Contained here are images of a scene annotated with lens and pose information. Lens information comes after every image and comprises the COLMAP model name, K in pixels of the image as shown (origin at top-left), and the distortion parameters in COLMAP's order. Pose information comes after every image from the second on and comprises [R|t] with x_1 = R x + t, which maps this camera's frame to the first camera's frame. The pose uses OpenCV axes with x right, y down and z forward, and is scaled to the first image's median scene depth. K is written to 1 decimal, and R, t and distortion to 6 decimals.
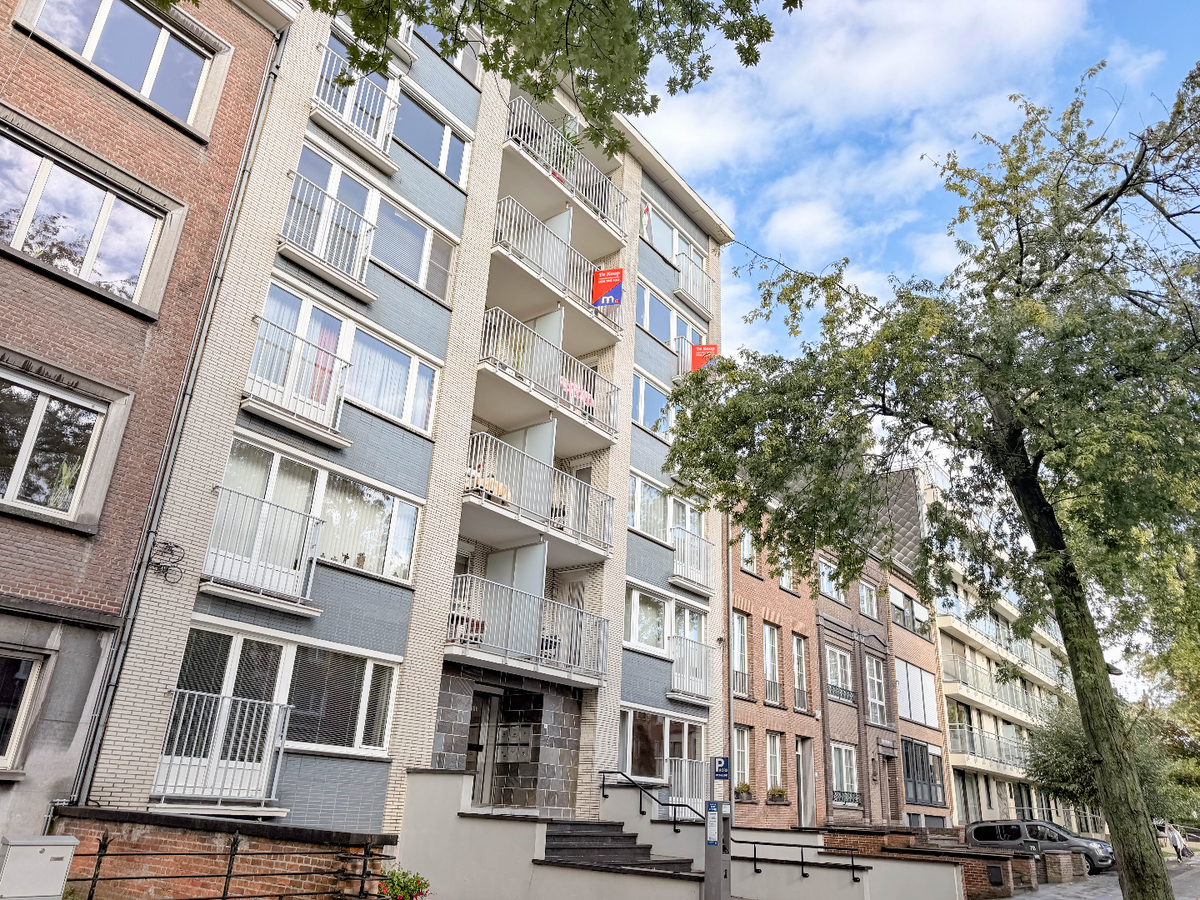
lens RADIAL K [[852.4, 0, 600.0], [0, 852.4, 450.0], [0, 0, 1]] dist [-0.002981, 0.001091]
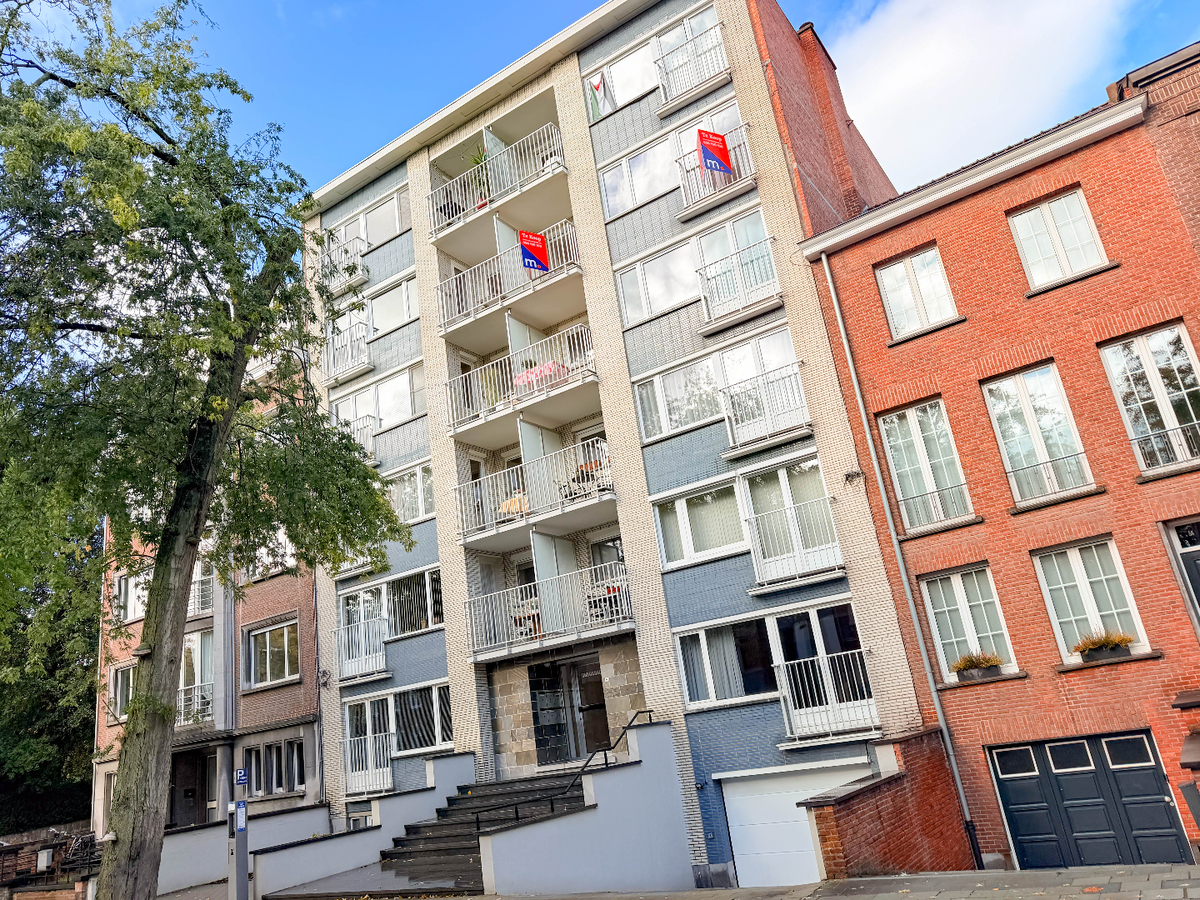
lens RADIAL K [[852.4, 0, 600.0], [0, 852.4, 450.0], [0, 0, 1]] dist [-0.002981, 0.001091]
pose [[0.051782, -0.384498, -0.921672, 1.292225], [0.501581, 0.808072, -0.308927, 0.524356], [0.863559, -0.446297, 0.234701, 1.099100]]
